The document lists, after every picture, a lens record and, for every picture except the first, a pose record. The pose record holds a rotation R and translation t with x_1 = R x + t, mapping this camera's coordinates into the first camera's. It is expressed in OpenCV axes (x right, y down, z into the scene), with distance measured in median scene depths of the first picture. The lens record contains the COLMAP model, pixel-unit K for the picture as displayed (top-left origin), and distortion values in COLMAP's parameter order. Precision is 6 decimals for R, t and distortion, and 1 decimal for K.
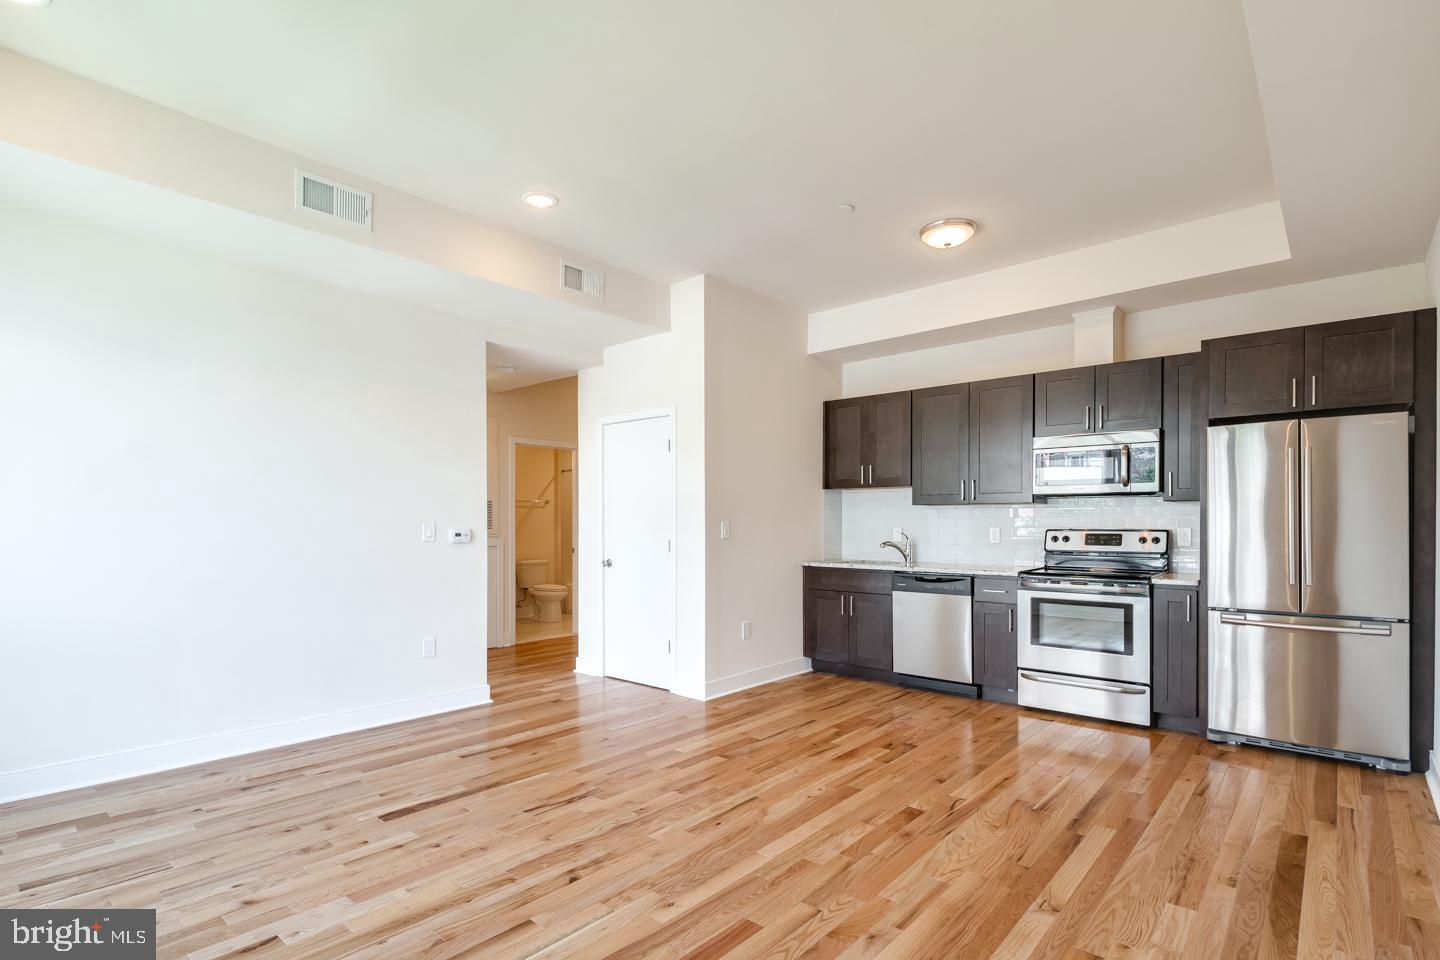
lens RADIAL K [[710.8, 0, 711.5], [0, 710.8, 532.3], [0, 0, 1]] dist [0.013451, -0.010682]
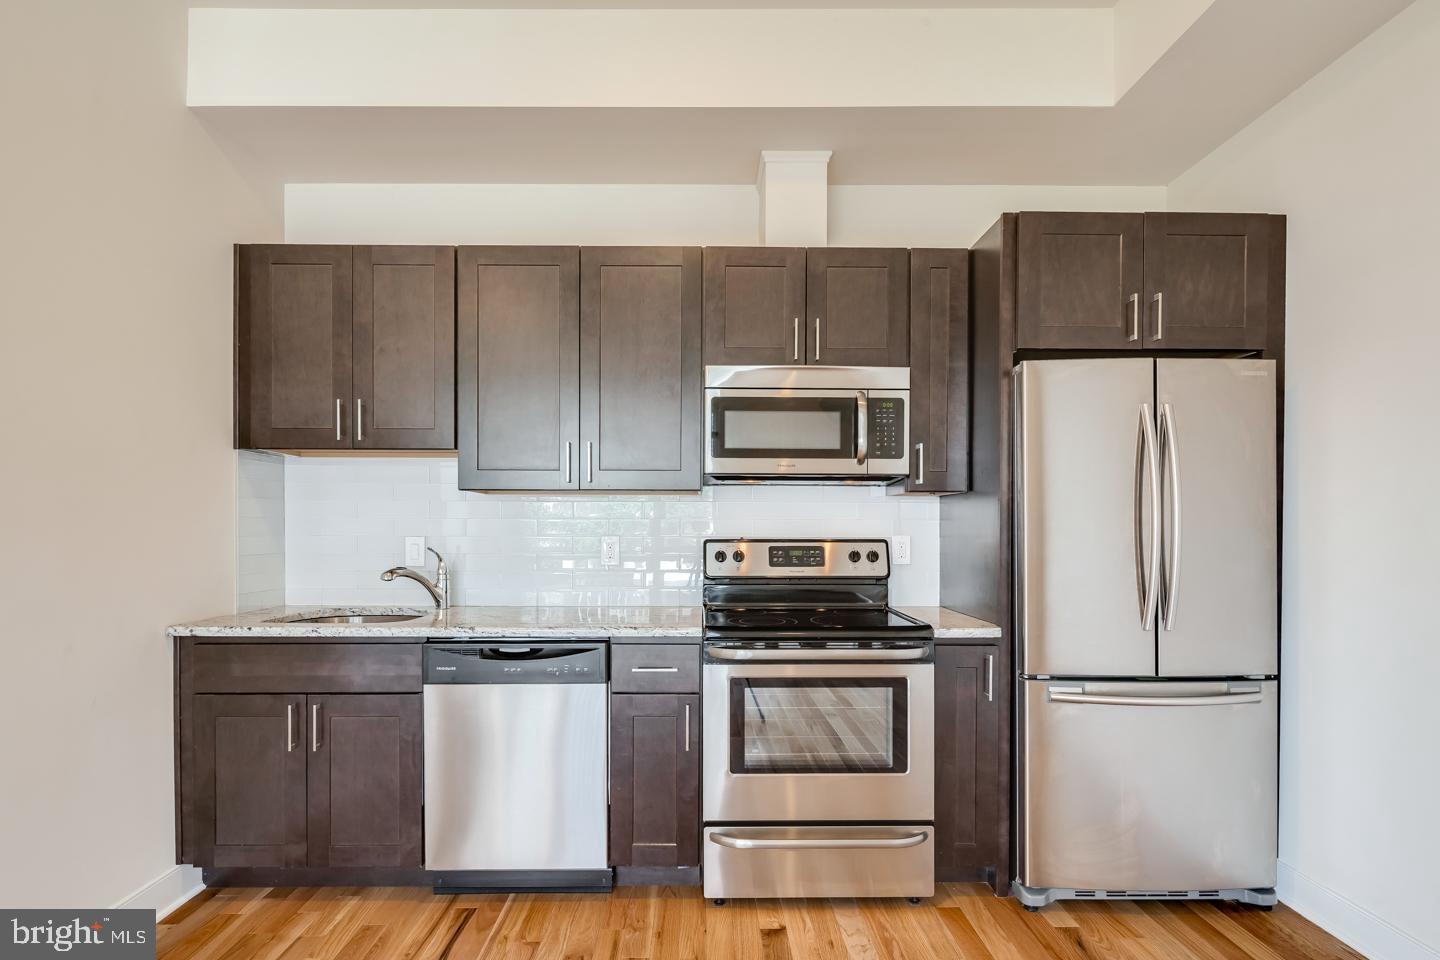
lens RADIAL K [[710.8, 0, 711.5], [0, 710.8, 532.3], [0, 0, 1]] dist [0.013451, -0.010682]
pose [[0.741595, -0.002512, 0.670843, 0.094116], [0.008078, 0.999954, -0.005185, -0.006849], [-0.670799, 0.009264, 0.741581, 0.563357]]
